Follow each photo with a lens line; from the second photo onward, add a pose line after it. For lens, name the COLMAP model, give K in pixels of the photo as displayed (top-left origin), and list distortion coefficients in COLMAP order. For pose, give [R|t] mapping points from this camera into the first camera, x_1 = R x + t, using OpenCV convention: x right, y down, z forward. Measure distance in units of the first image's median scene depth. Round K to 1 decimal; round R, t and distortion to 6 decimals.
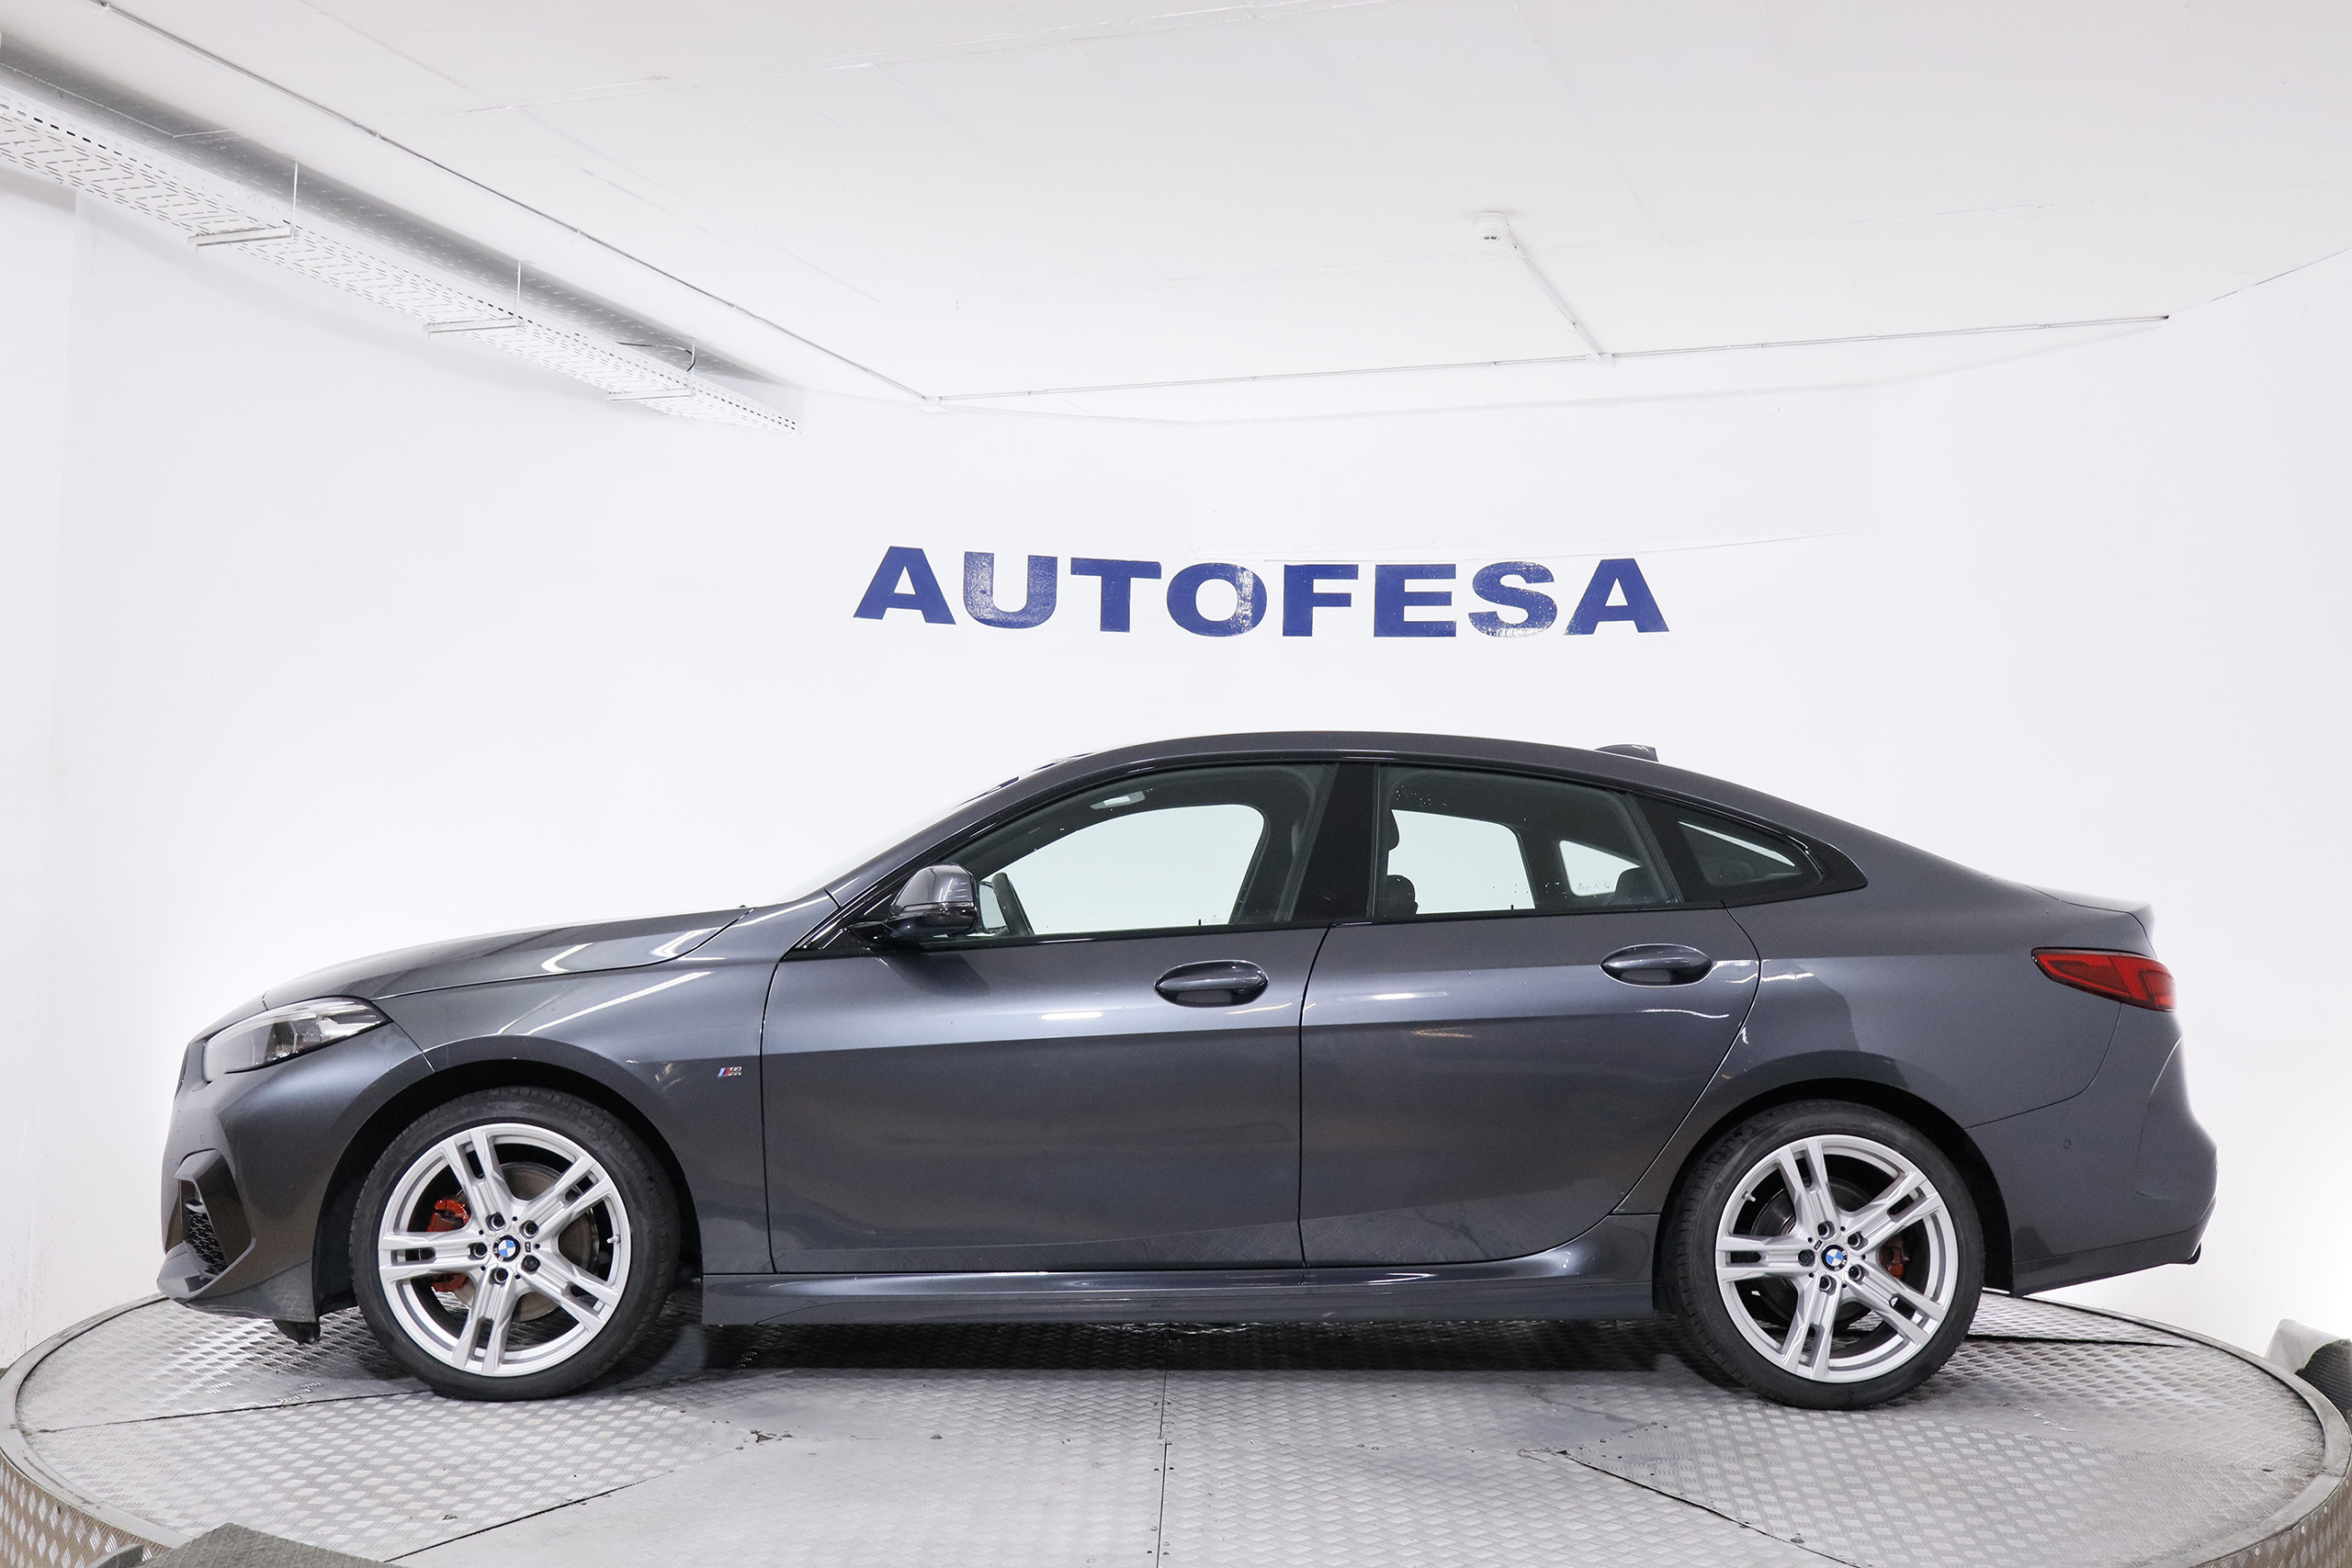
lens RADIAL K [[2424.7, 0, 1176.0], [0, 2424.7, 784.0], [0, 0, 1]] dist [-0.002242, -0.028259]
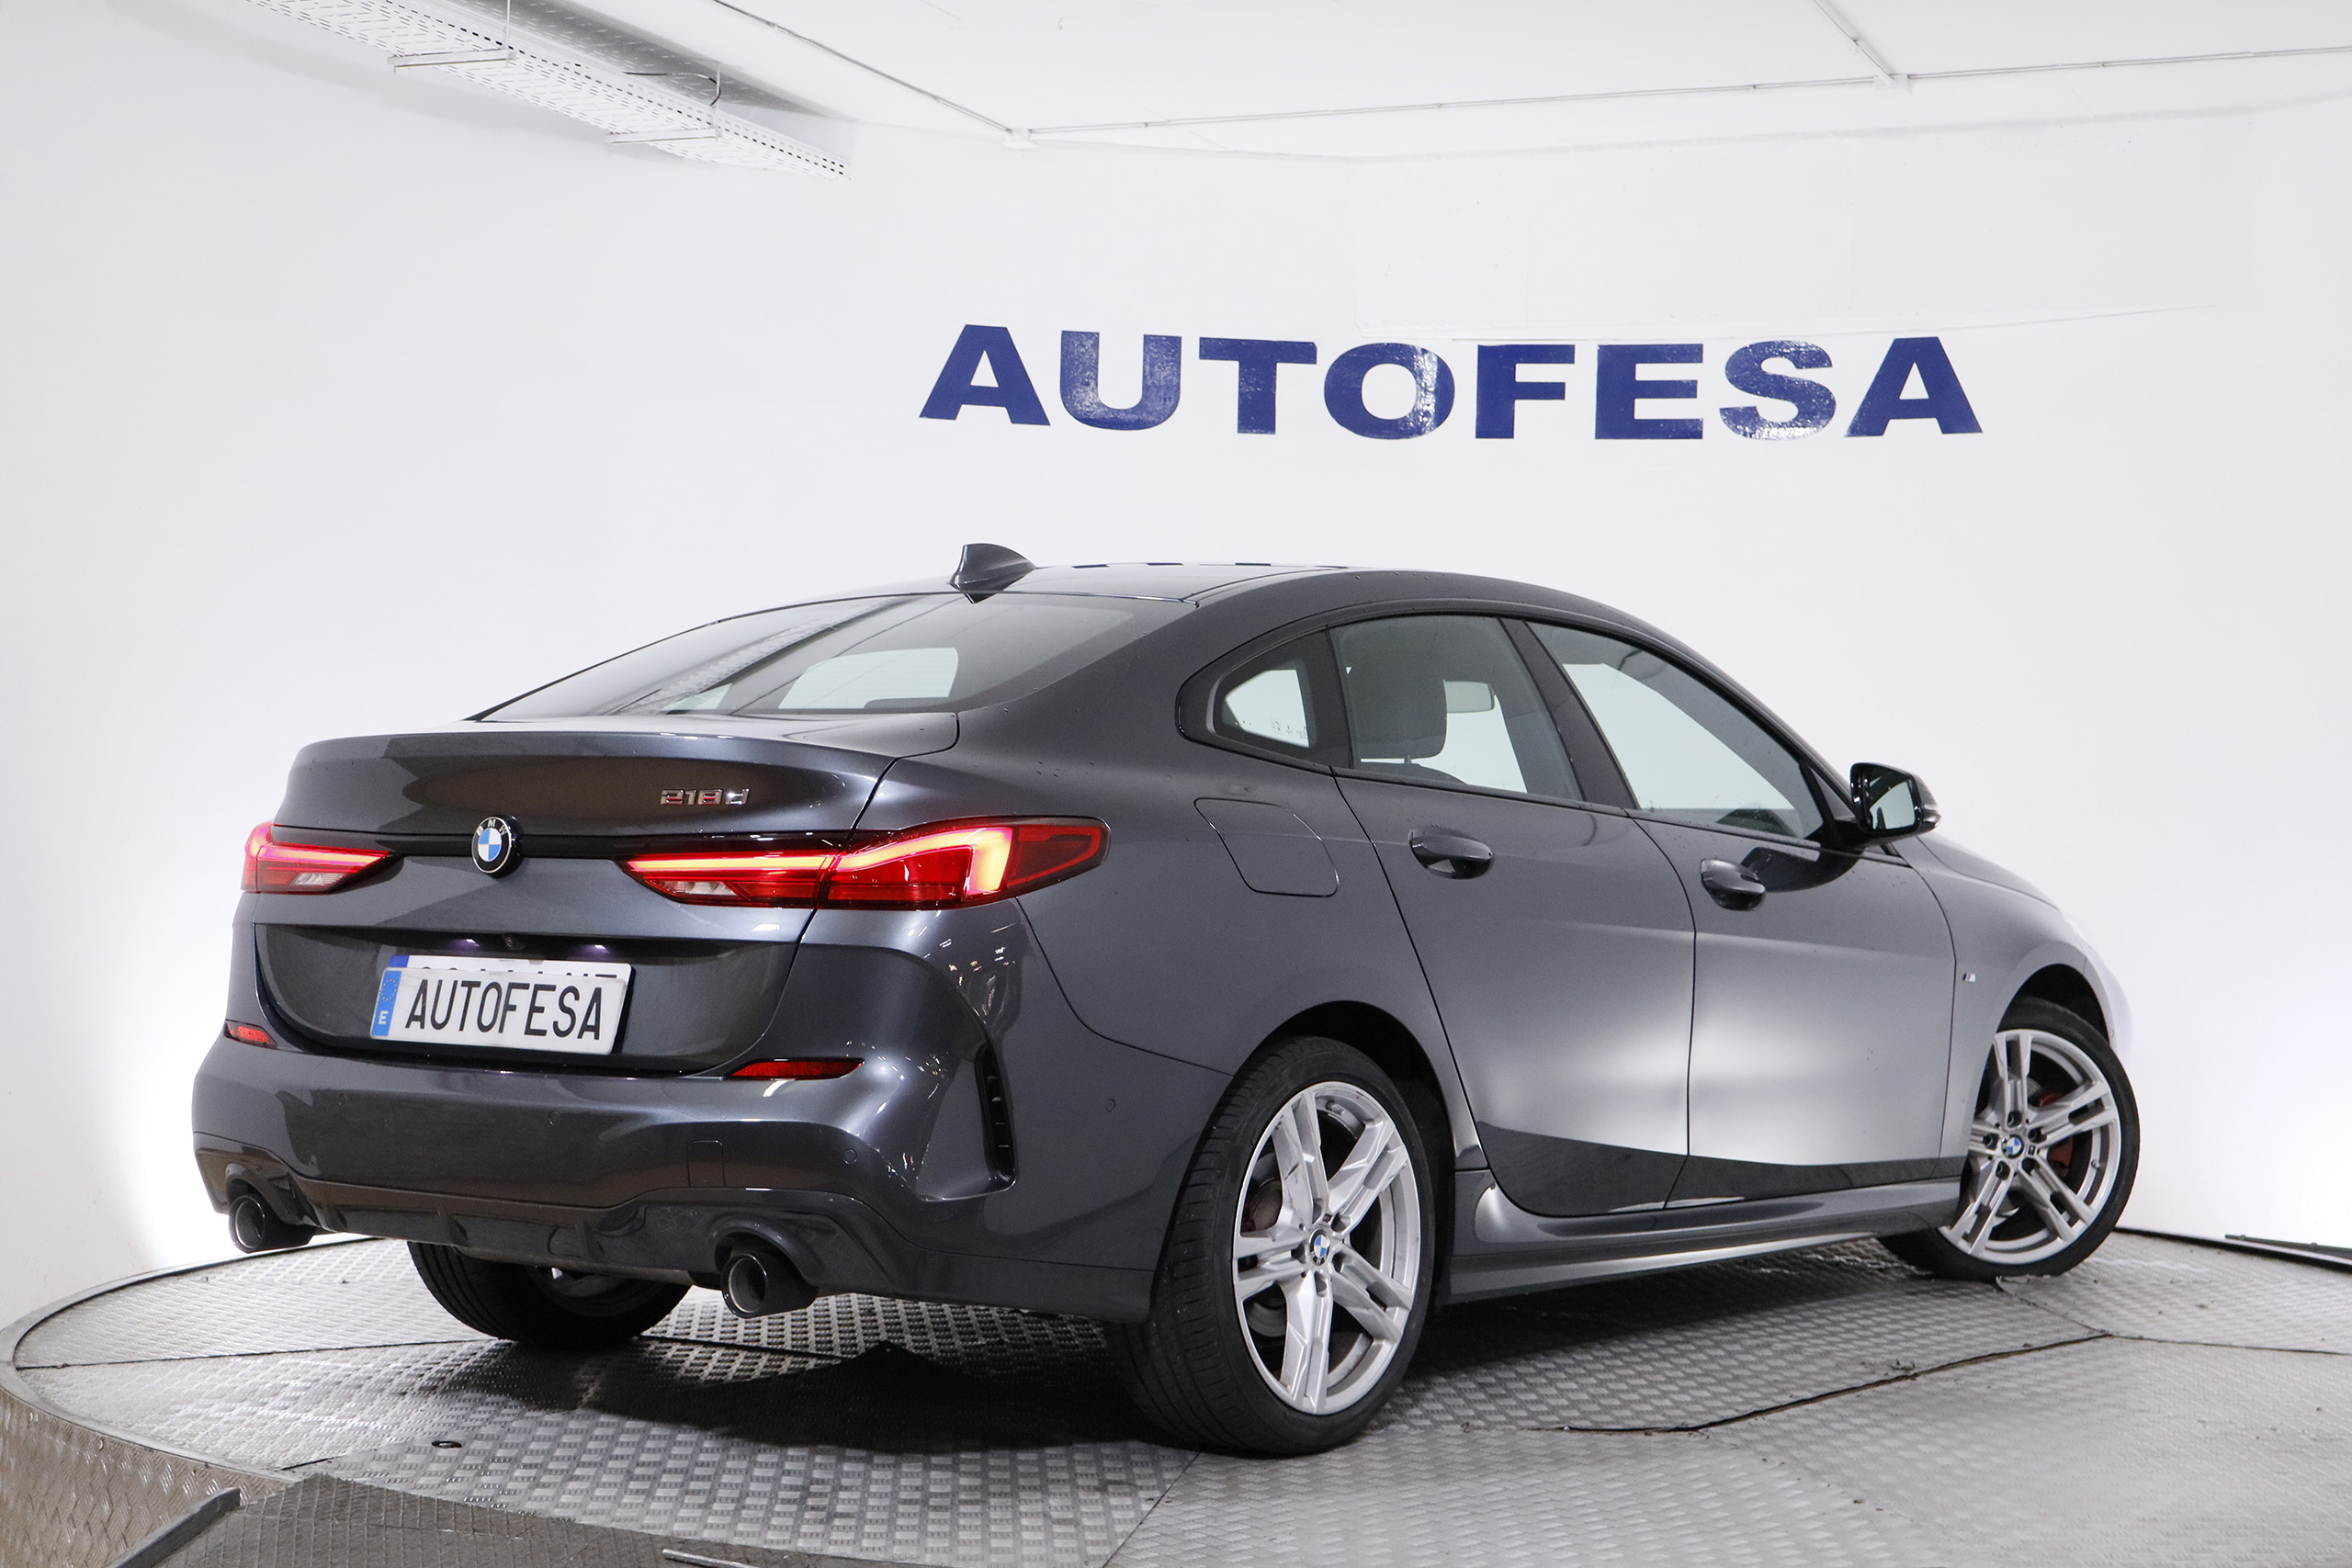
lens RADIAL K [[3495.3, 0, 1165.0], [0, 3495.3, 783.9], [0, 0, 1]] dist [0.007599, -0.077319]
pose [[0.999059, 0.001346, -0.043355, -0.006109], [0.000834, 0.998738, 0.050220, -0.007907], [0.043368, -0.050209, 0.997797, -0.115217]]
